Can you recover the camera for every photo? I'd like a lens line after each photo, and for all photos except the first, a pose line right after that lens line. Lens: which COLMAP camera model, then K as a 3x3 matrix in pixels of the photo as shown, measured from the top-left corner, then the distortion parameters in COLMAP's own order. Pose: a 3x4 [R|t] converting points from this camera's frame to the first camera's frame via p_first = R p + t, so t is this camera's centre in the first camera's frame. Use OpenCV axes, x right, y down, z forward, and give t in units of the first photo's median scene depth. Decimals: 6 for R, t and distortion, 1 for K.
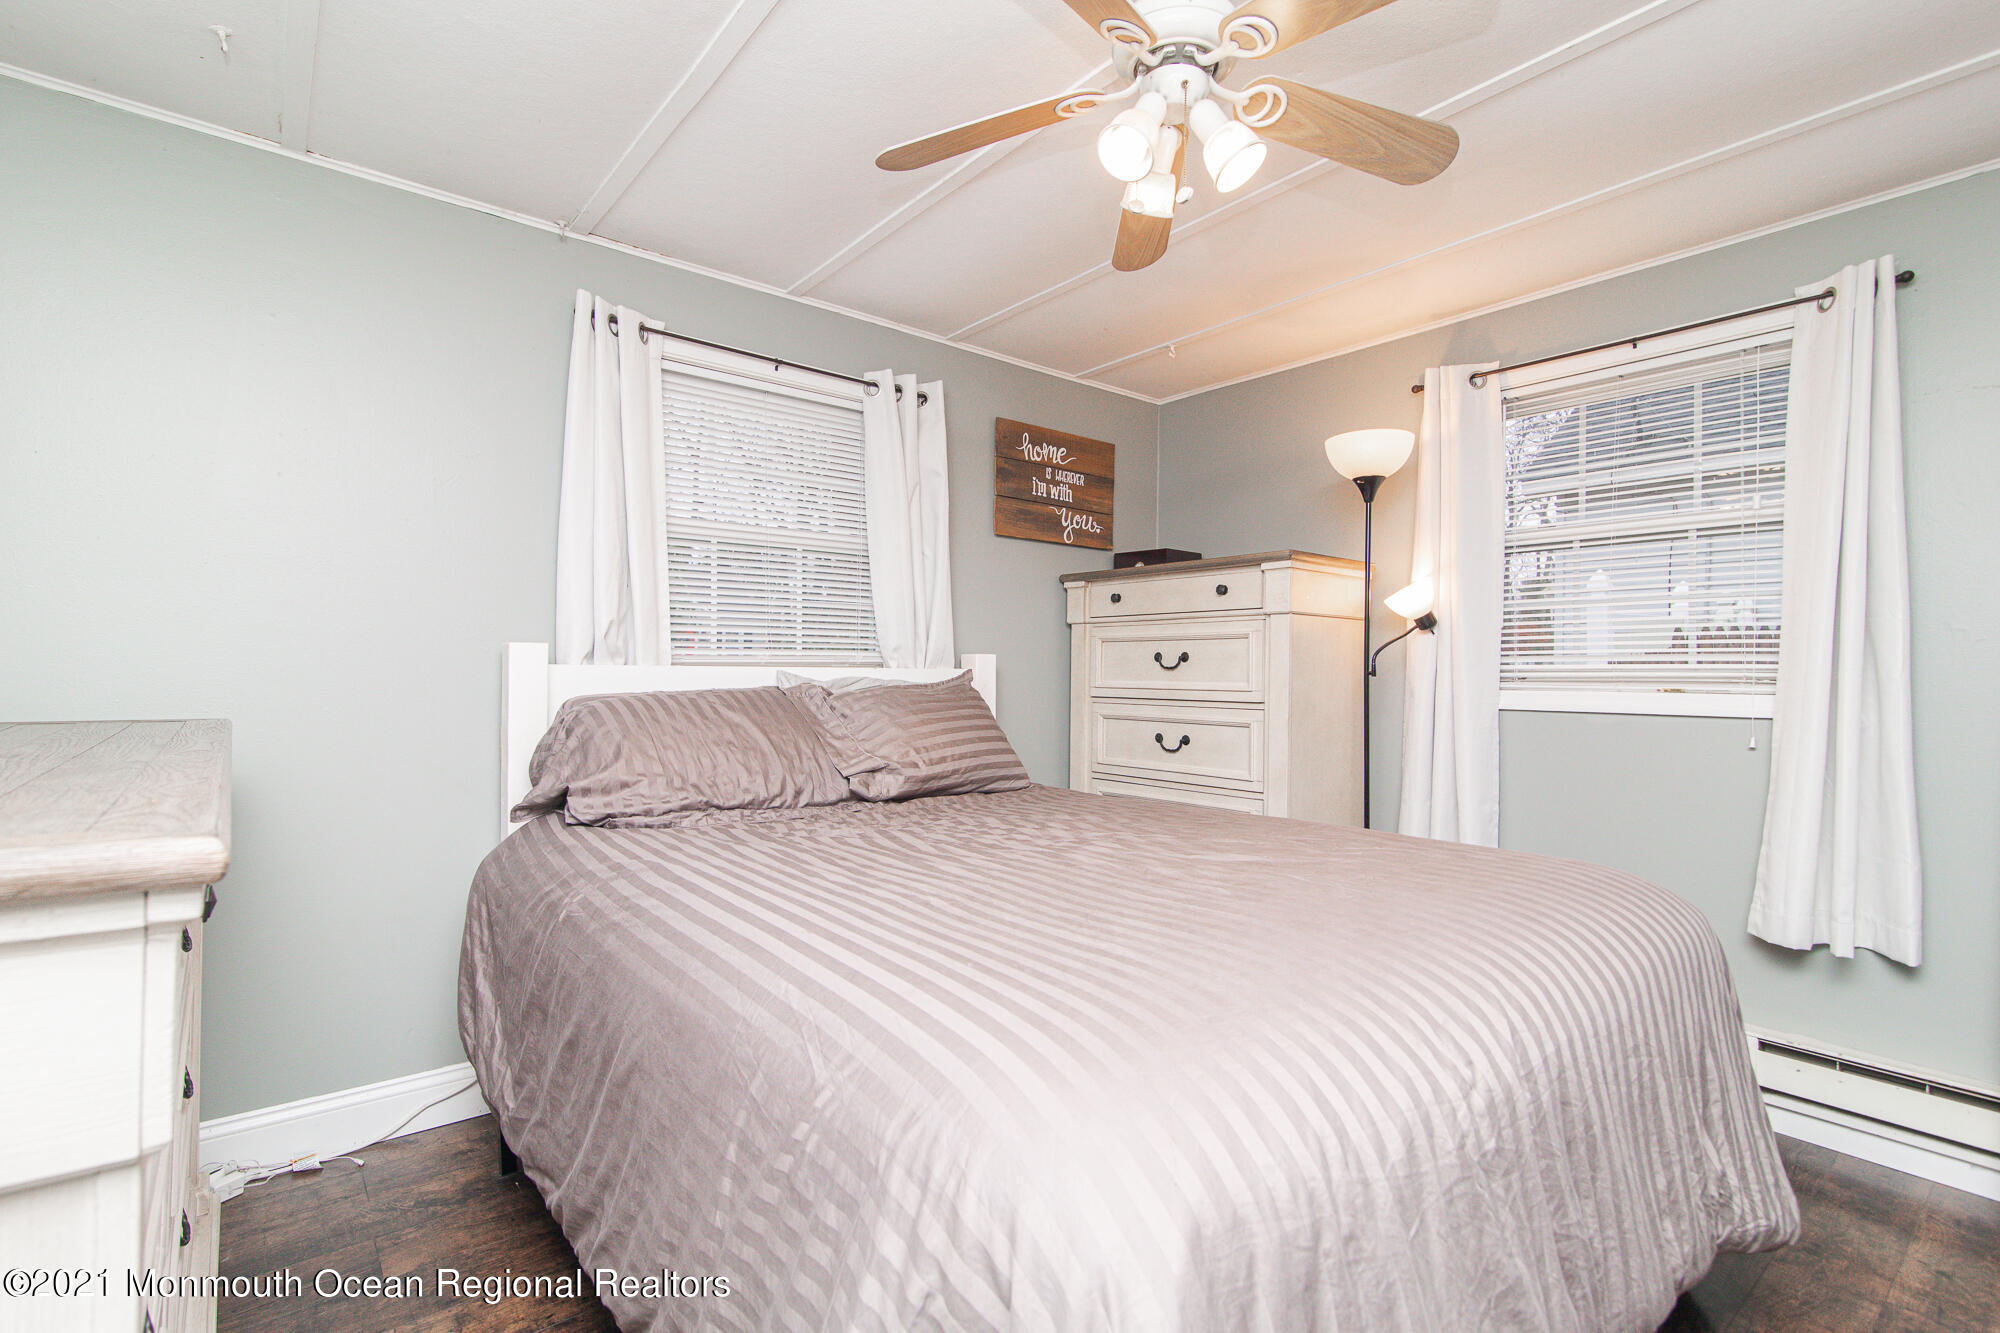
lens RADIAL K [[925.8, 0, 1010.1], [0, 925.8, 671.3], [0, 0, 1]] dist [0.000227, -0.000725]
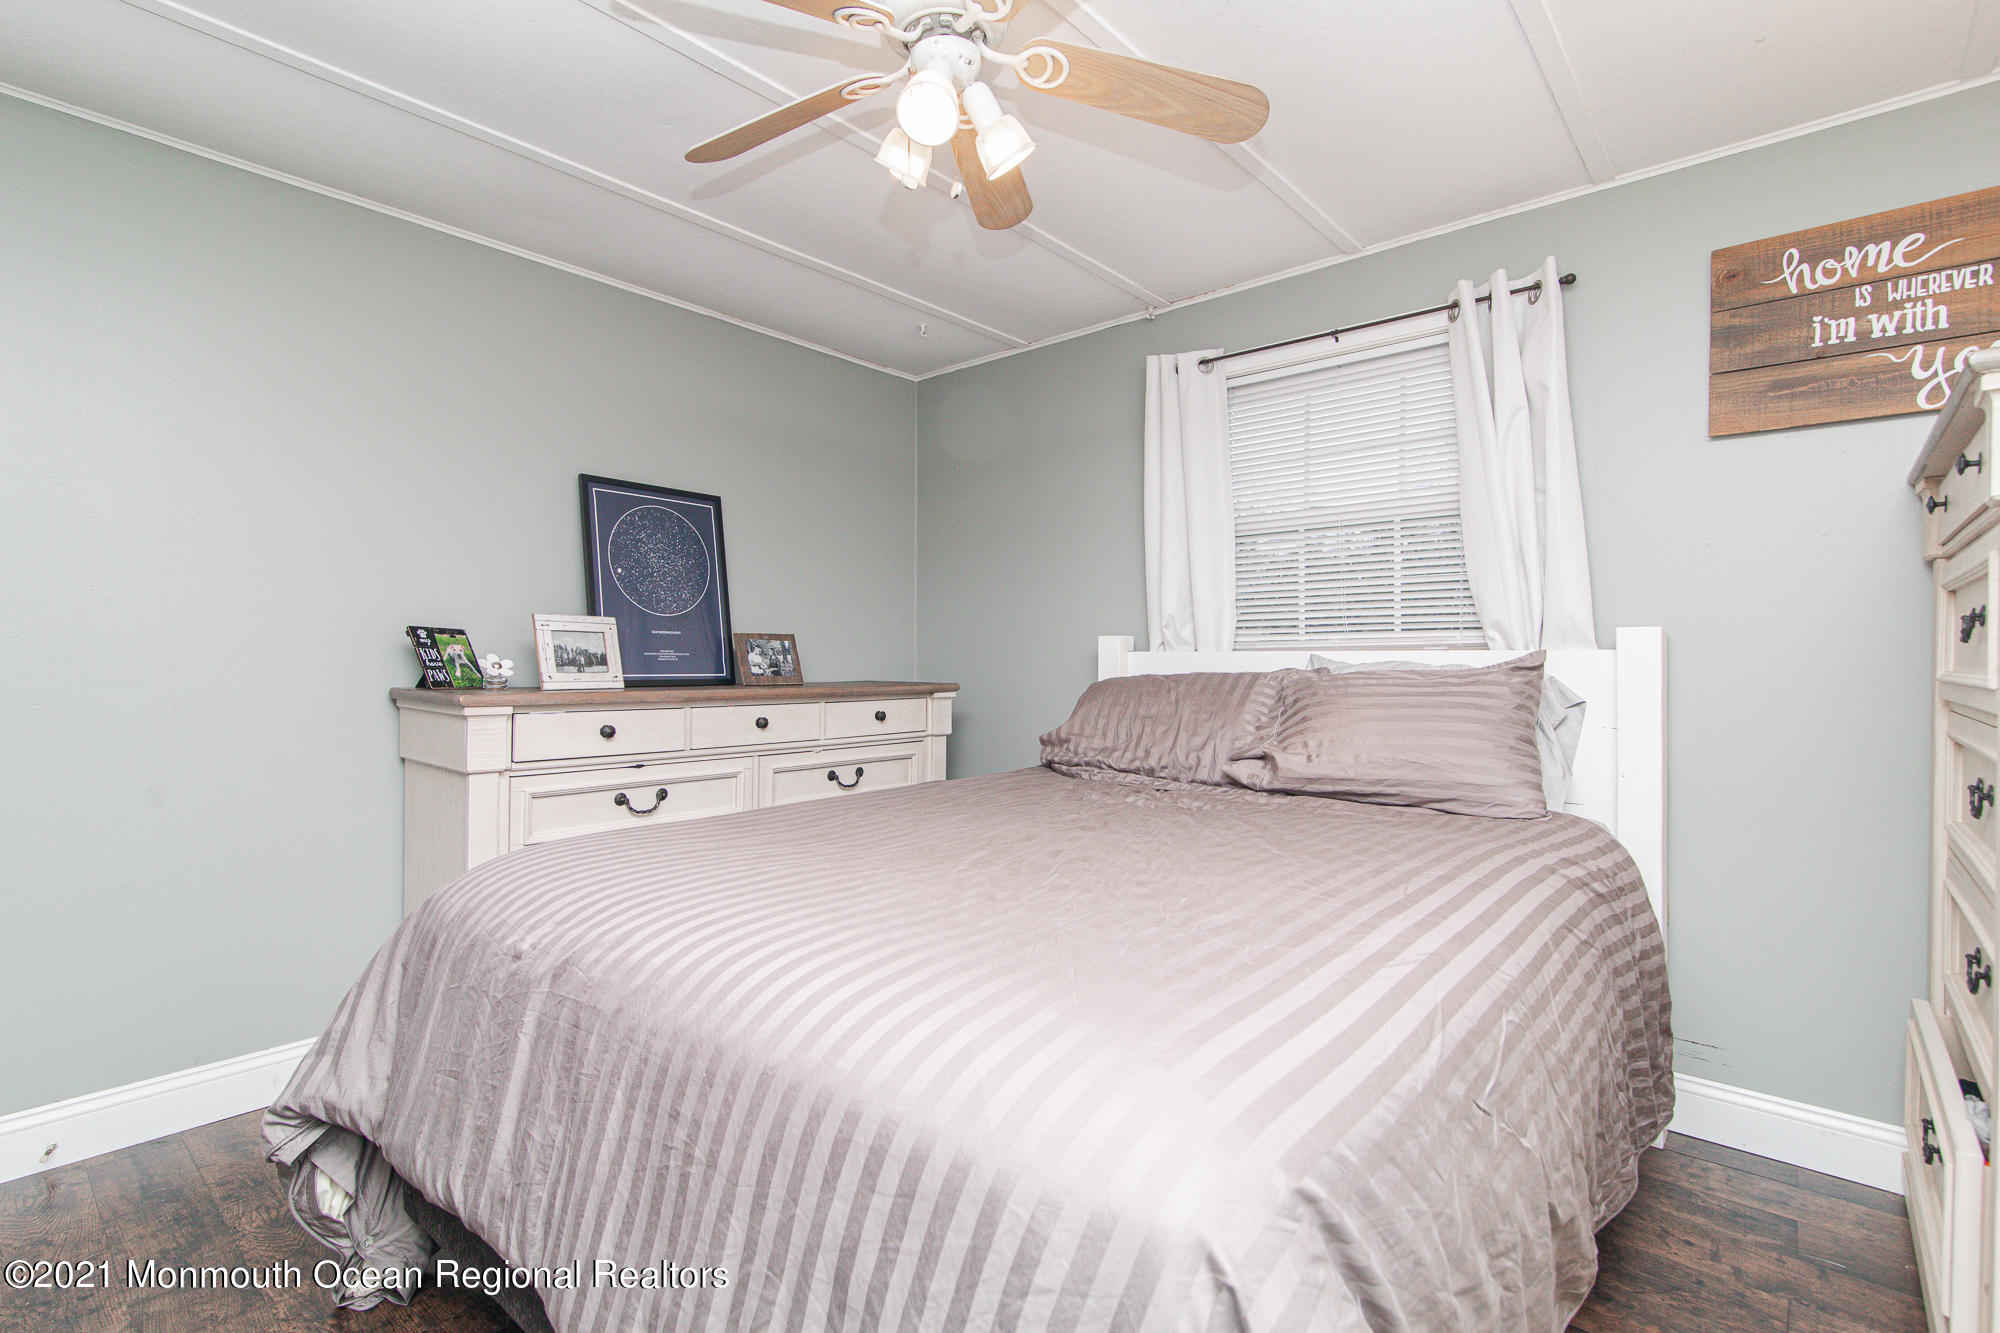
lens RADIAL K [[925.8, 0, 1010.1], [0, 925.8, 671.3], [0, 0, 1]] dist [0.000227, -0.000725]
pose [[0.173741, 0.005724, -0.984775, 0.591266], [0.002146, 0.999979, 0.006191, 0.009143], [0.984789, -0.003188, 0.173725, 0.463956]]
